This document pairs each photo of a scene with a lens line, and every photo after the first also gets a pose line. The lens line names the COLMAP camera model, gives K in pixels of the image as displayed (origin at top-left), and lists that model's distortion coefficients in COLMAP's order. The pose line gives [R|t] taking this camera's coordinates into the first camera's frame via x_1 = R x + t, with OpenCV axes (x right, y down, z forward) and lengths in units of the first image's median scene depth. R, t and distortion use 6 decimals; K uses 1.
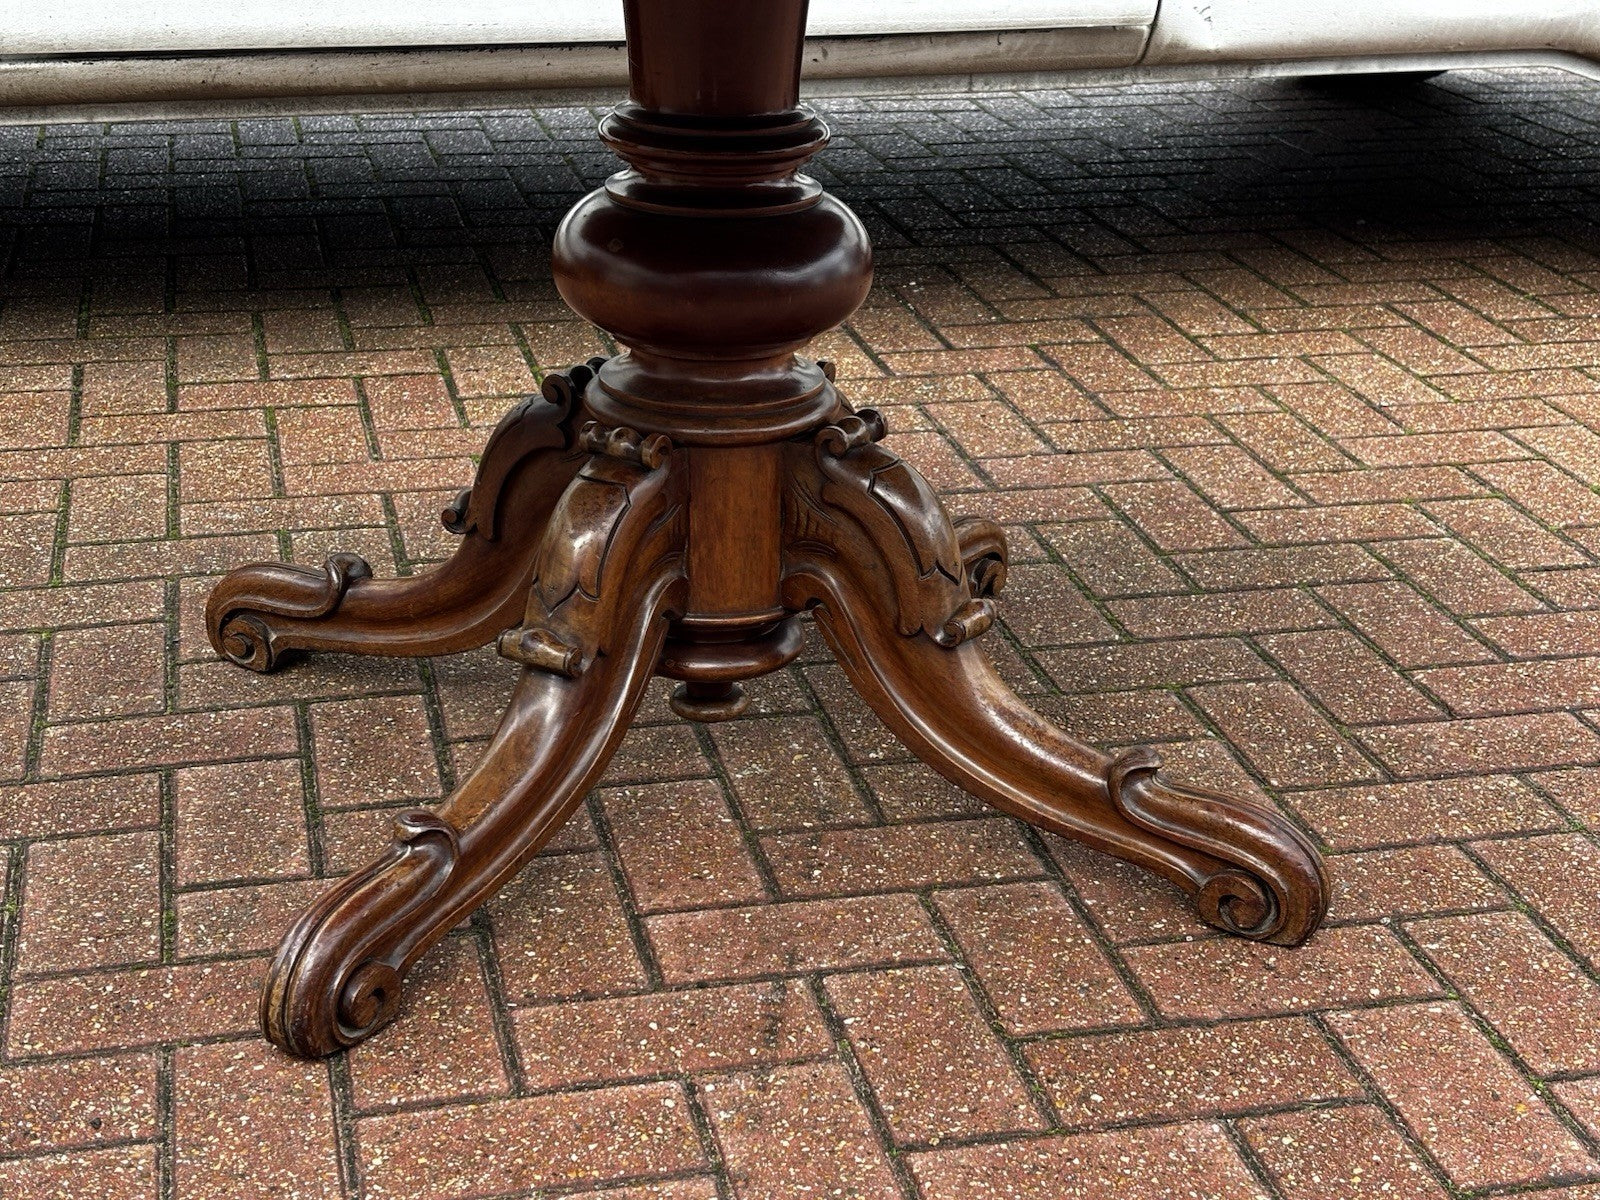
lens RADIAL K [[1939.9, 0, 795.3], [0, 1939.9, 634.7], [0, 0, 1]] dist [0.147725, -0.434804]
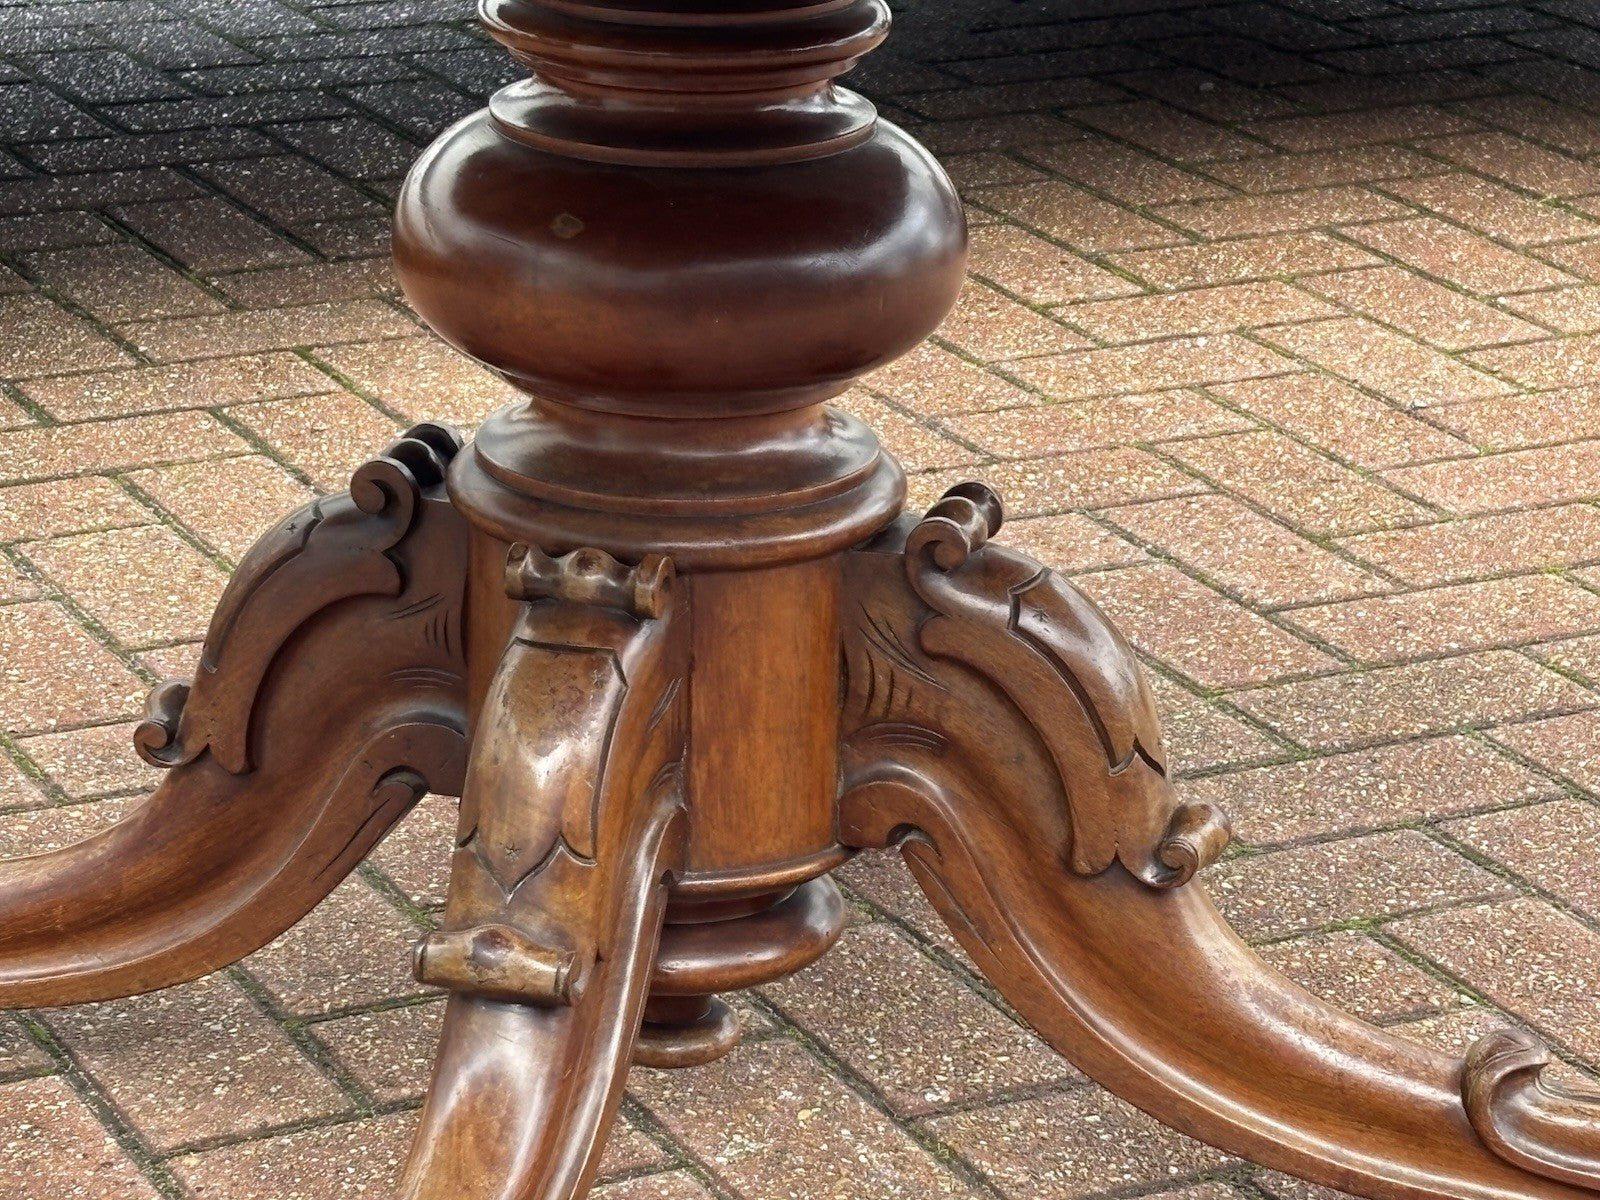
lens RADIAL K [[3627.9, 0, 799.9], [0, 3627.9, 710.6], [0, 0, 1]] dist [0.190628, -0.719825]
pose [[0.976195, -0.083773, 0.200064, -0.213237], [0.092439, 0.995125, -0.034358, -0.017201], [-0.196211, 0.052034, 0.979180, -0.019974]]
